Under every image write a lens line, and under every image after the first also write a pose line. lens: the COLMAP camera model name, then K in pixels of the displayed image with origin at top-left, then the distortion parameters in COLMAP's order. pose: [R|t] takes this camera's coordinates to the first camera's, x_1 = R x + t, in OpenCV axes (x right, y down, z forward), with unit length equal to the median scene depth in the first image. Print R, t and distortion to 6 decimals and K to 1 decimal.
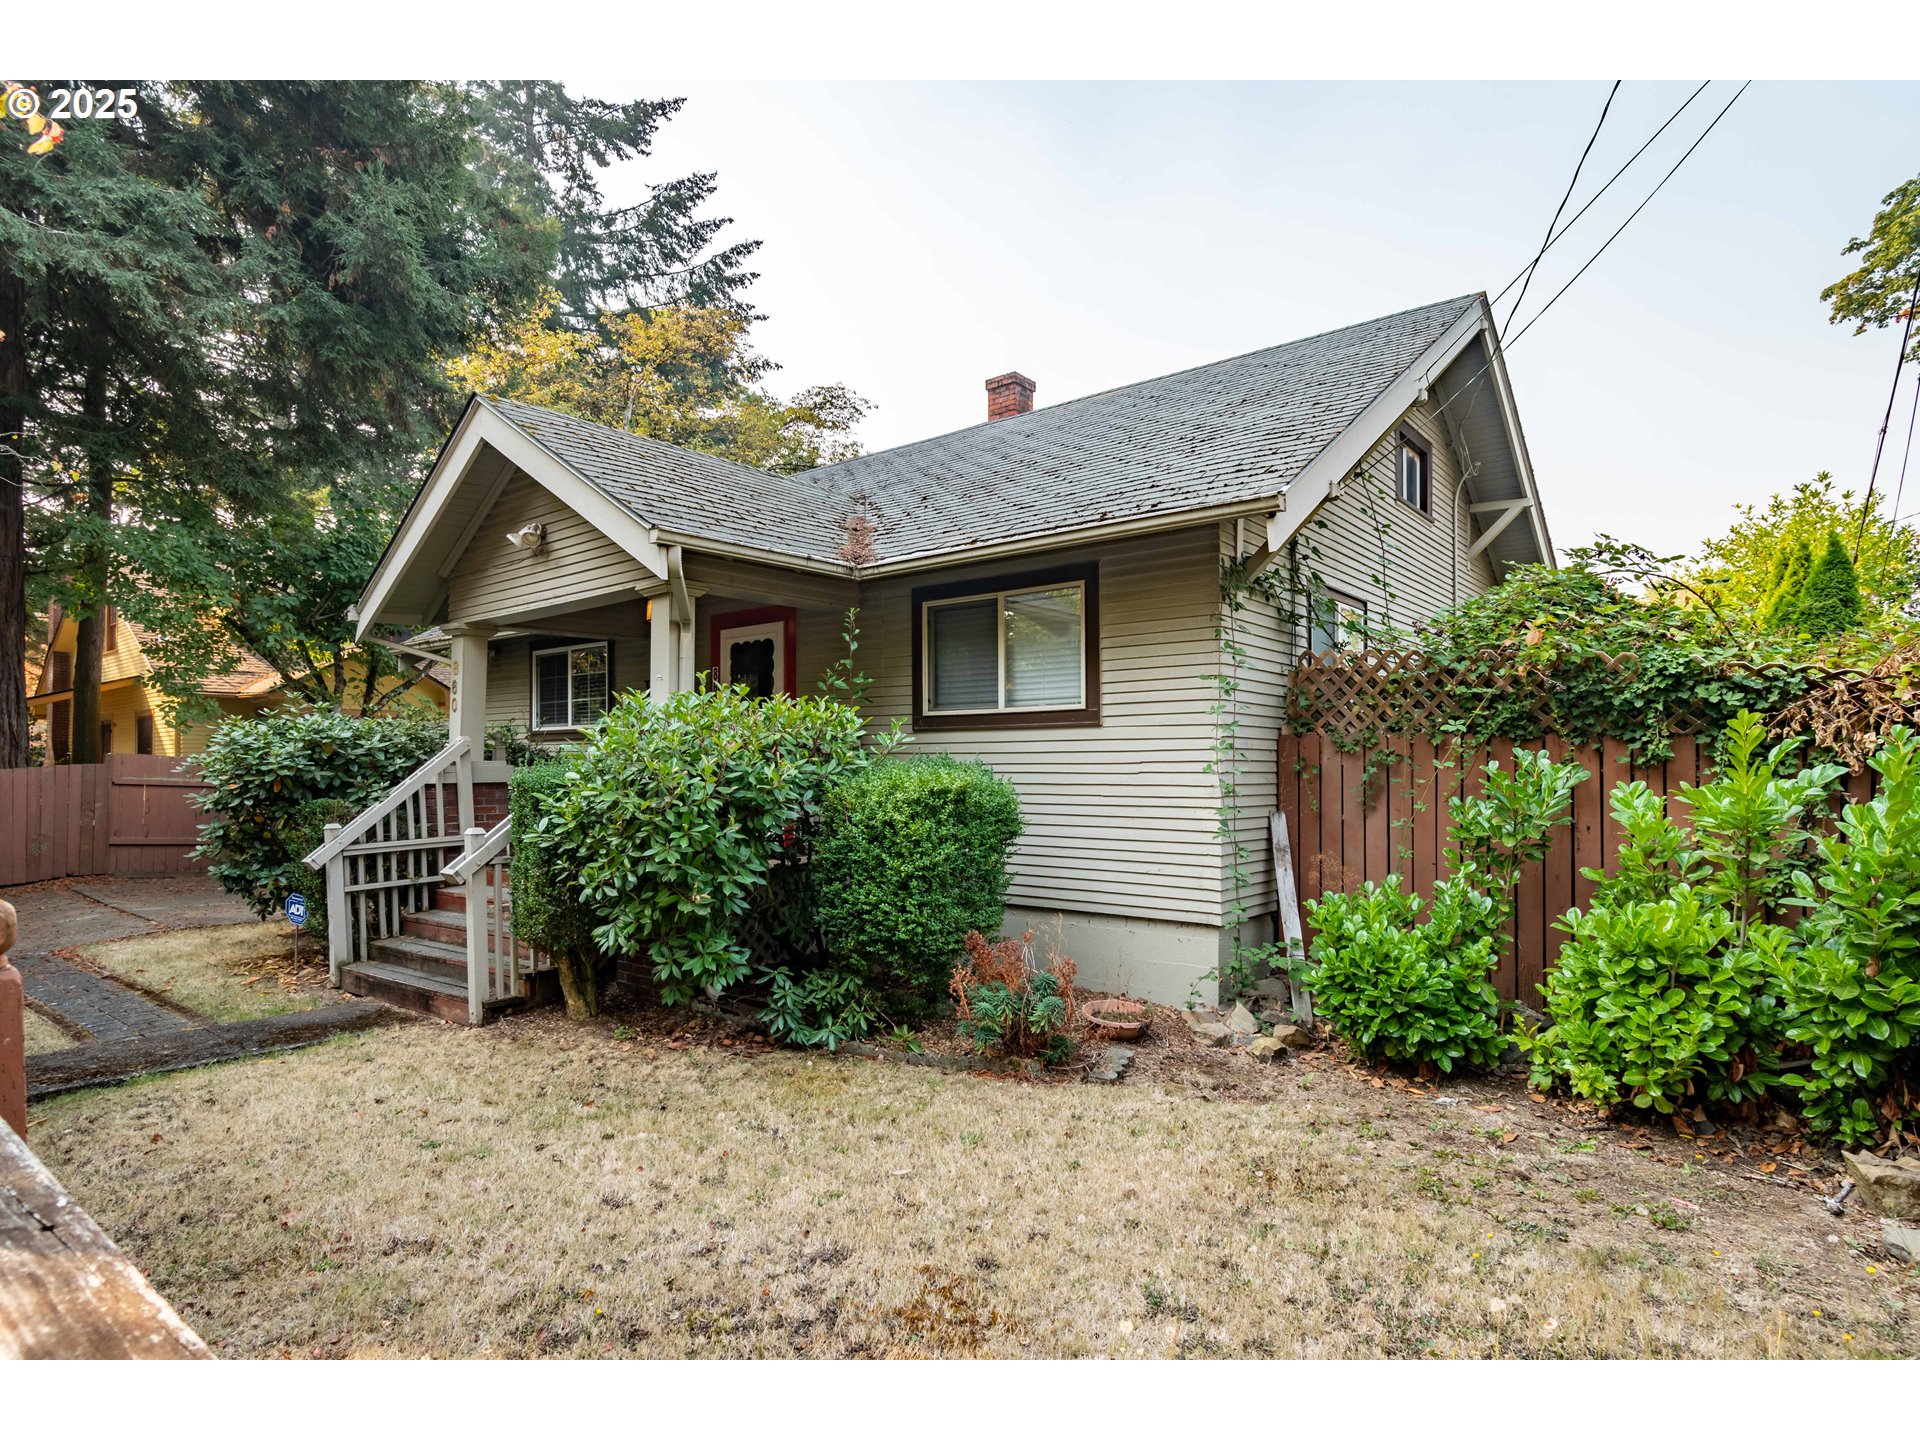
lens RADIAL K [[982.1, 0, 963.5], [0, 982.1, 726.3], [0, 0, 1]] dist [-0.003120, 0.000587]
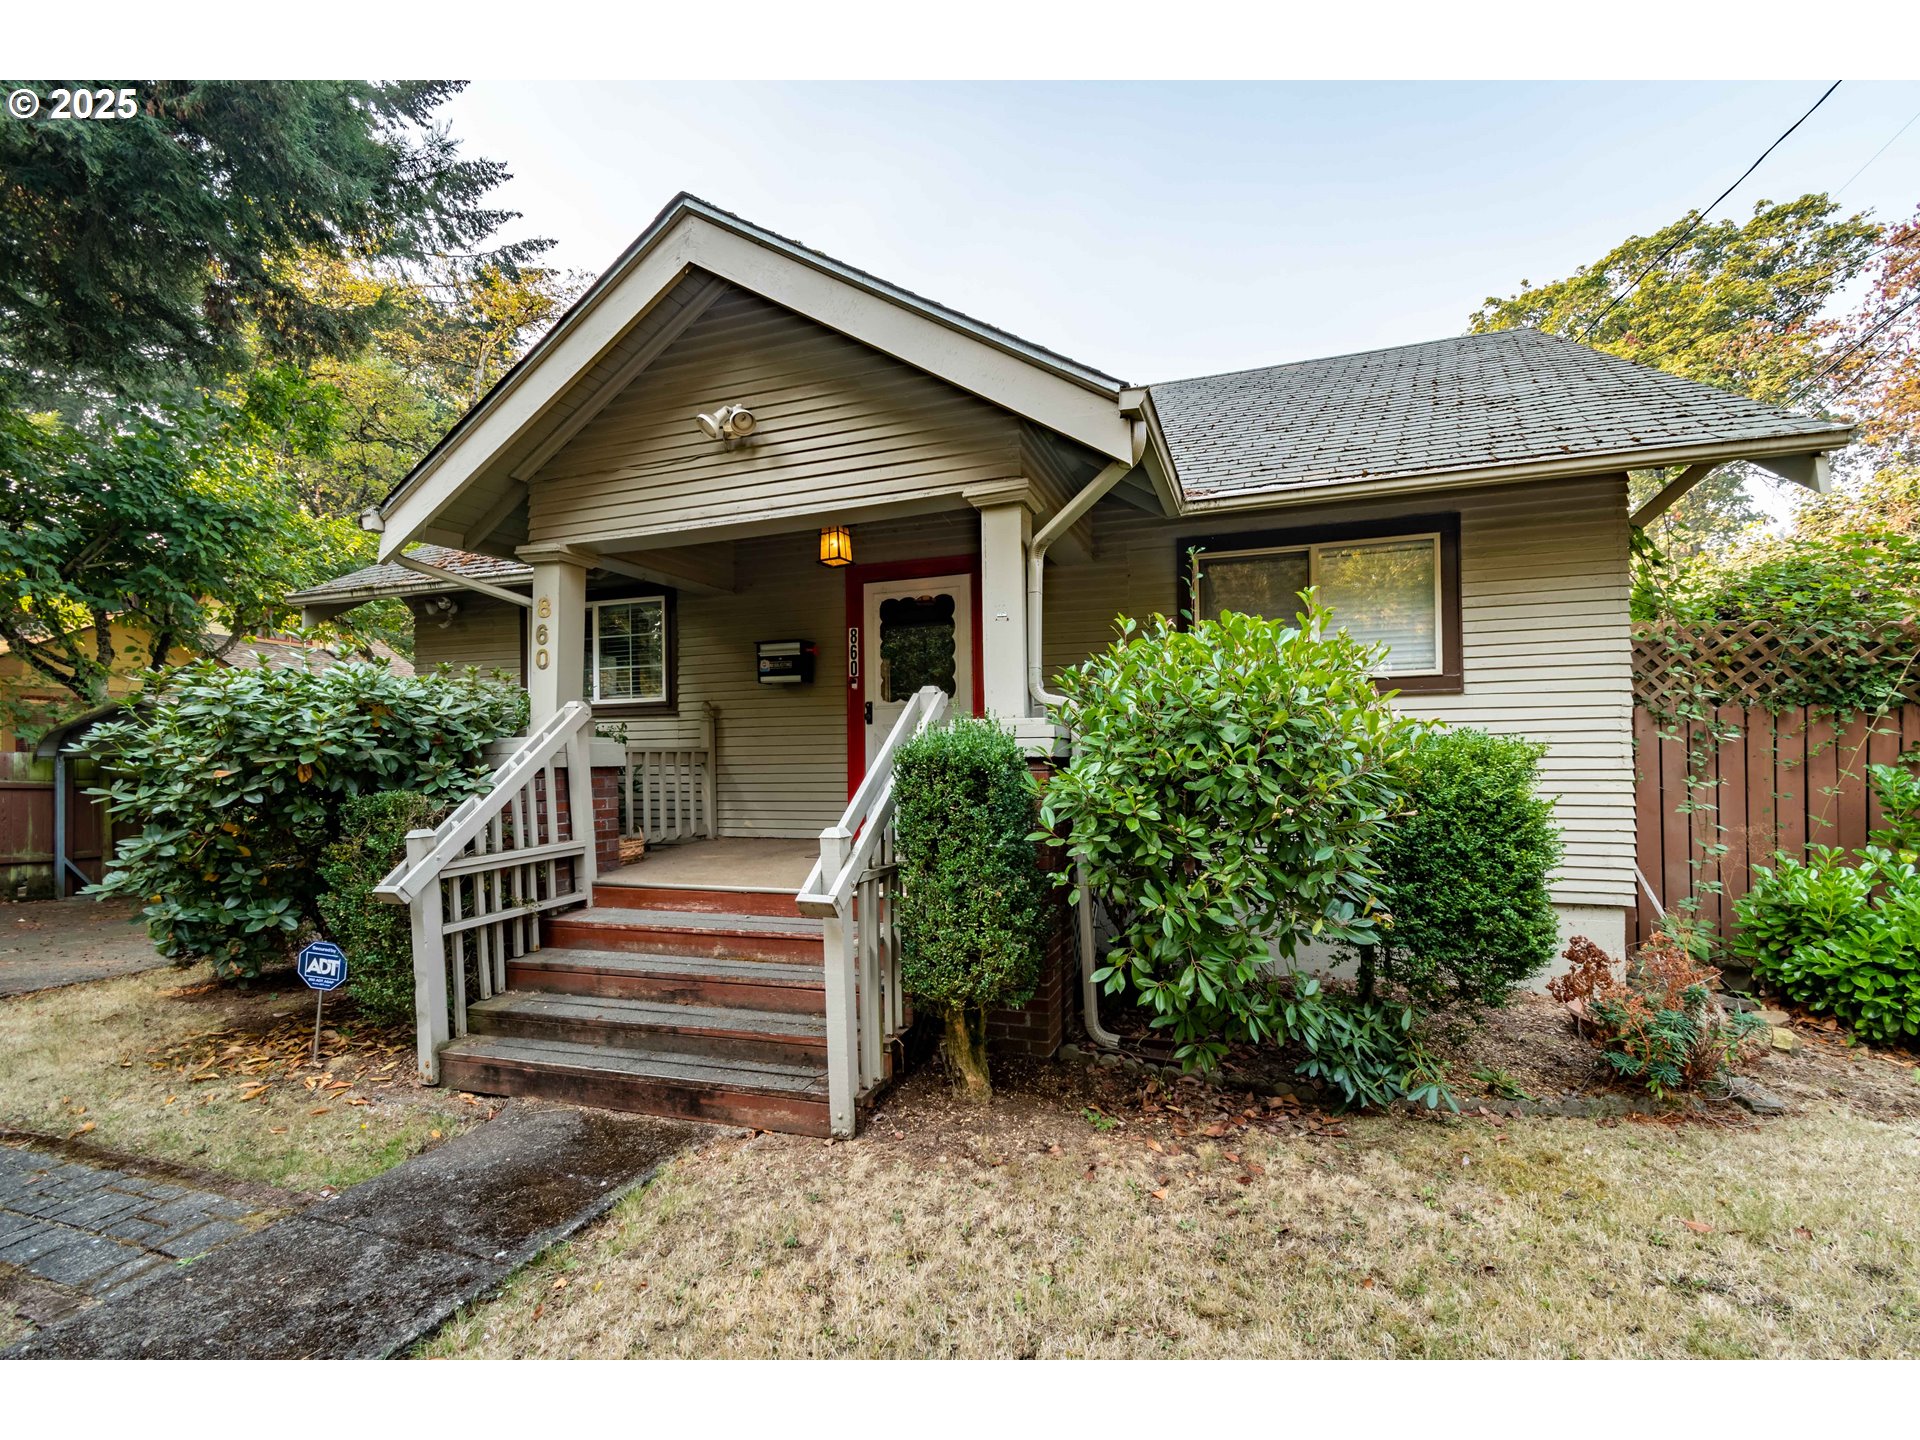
lens RADIAL K [[824.7, 0, 961.8], [0, 824.7, 728.5], [0, 0, 1]] dist [-0.000644, 0.000003]
pose [[0.947315, 0.005644, 0.320255, -0.468348], [-0.005801, 0.999983, -0.000464, 0.030455], [-0.320252, -0.001418, 0.947331, 0.367055]]
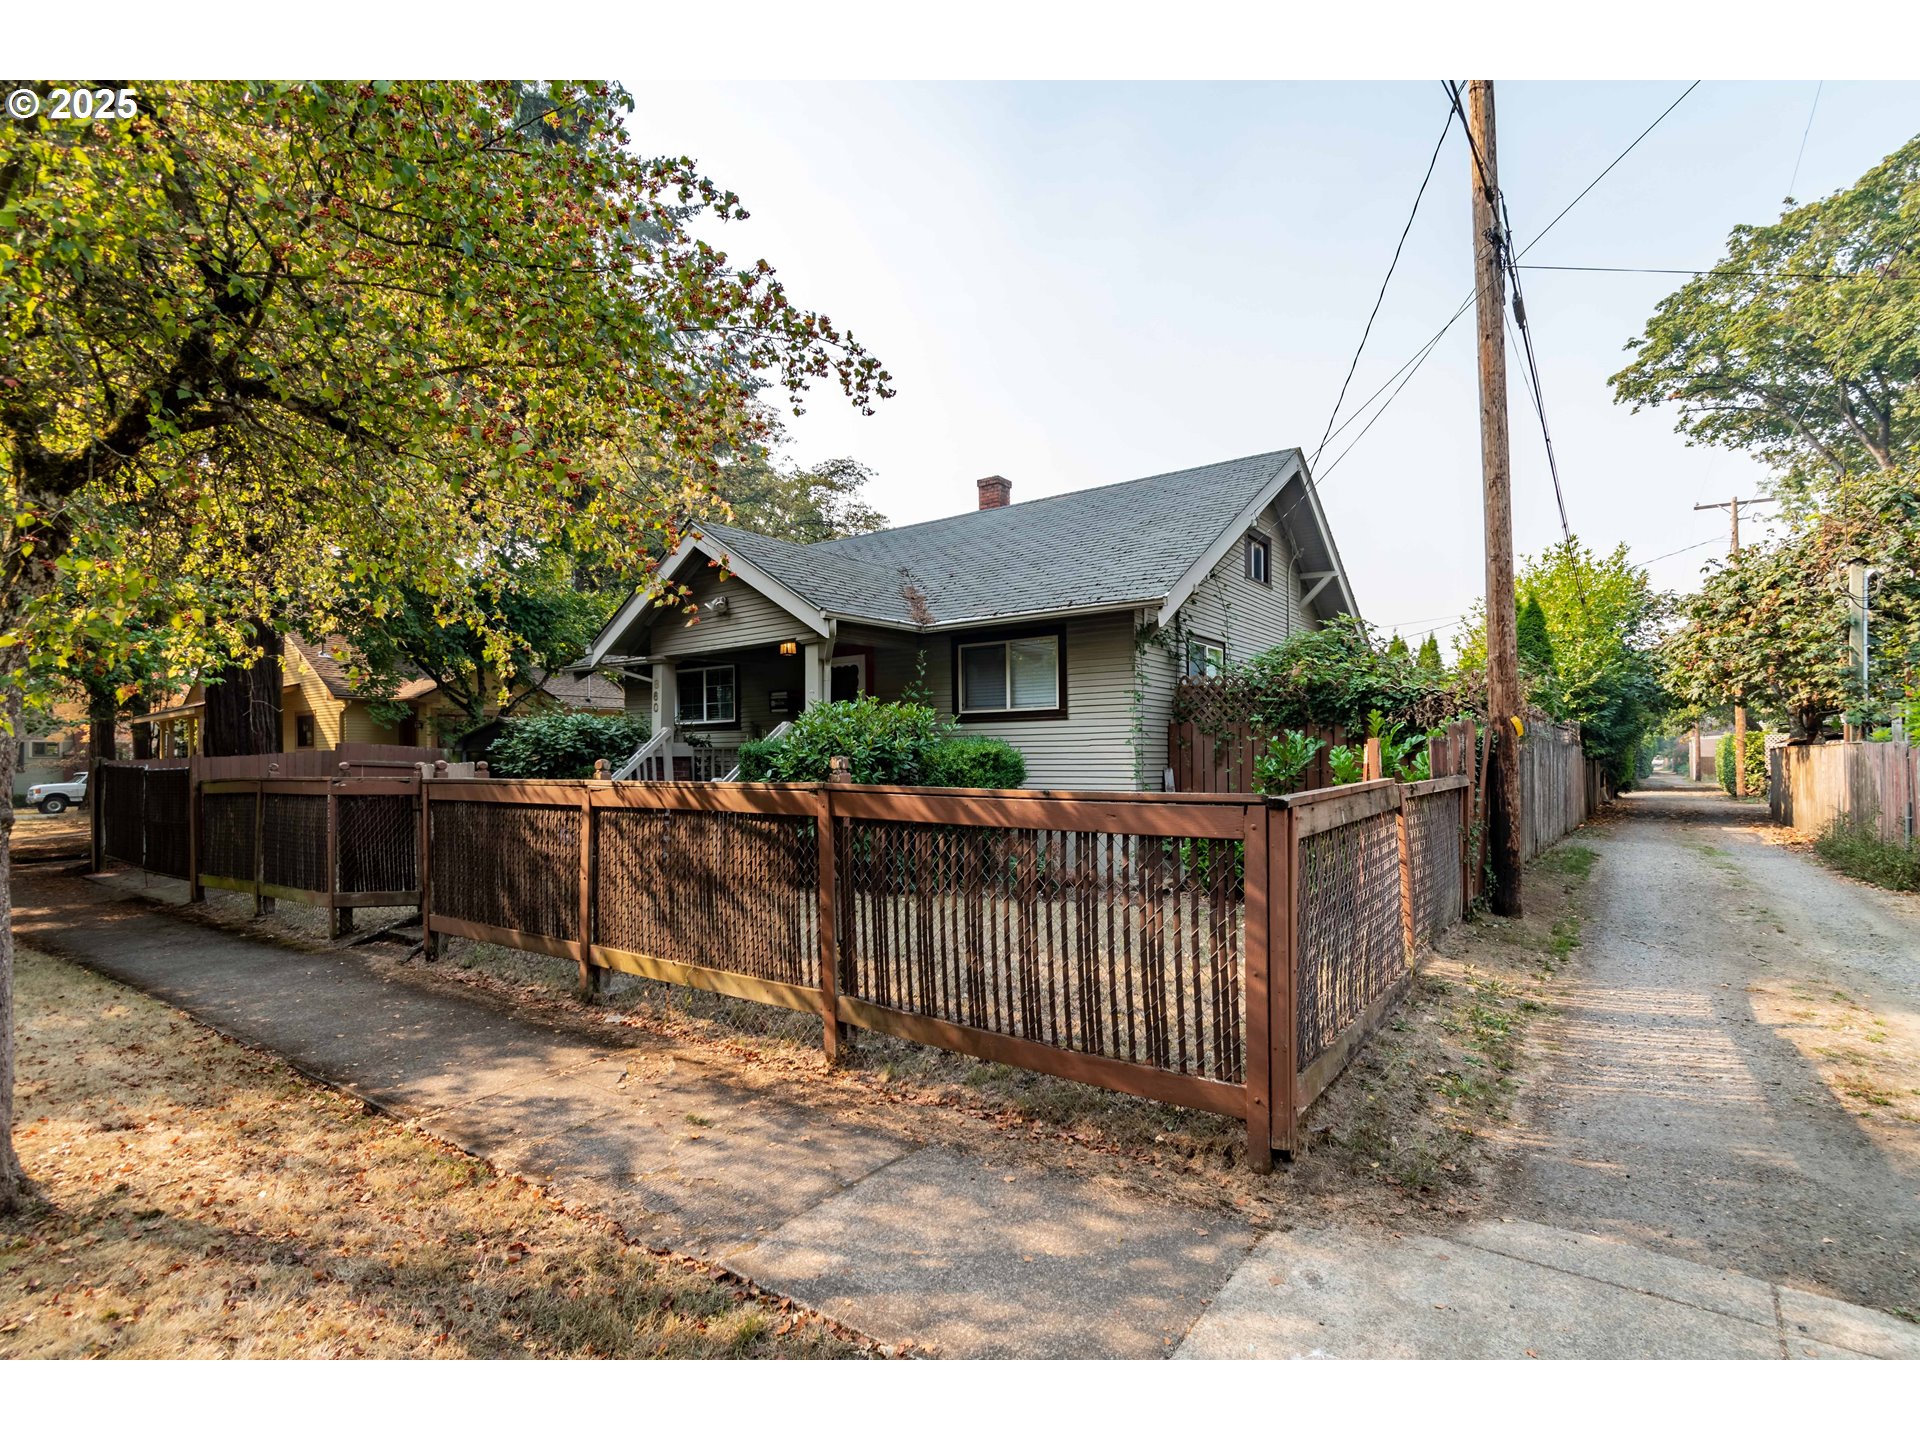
lens RADIAL K [[857.0, 0, 958.1], [0, 857.0, 722.9], [0, 0, 1]] dist [0.002835, -0.000595]
pose [[0.999115, -0.003752, 0.041899, -0.101982], [0.003710, 0.999993, 0.001067, 0.003453], [-0.041903, -0.000911, 0.999121, -0.441075]]
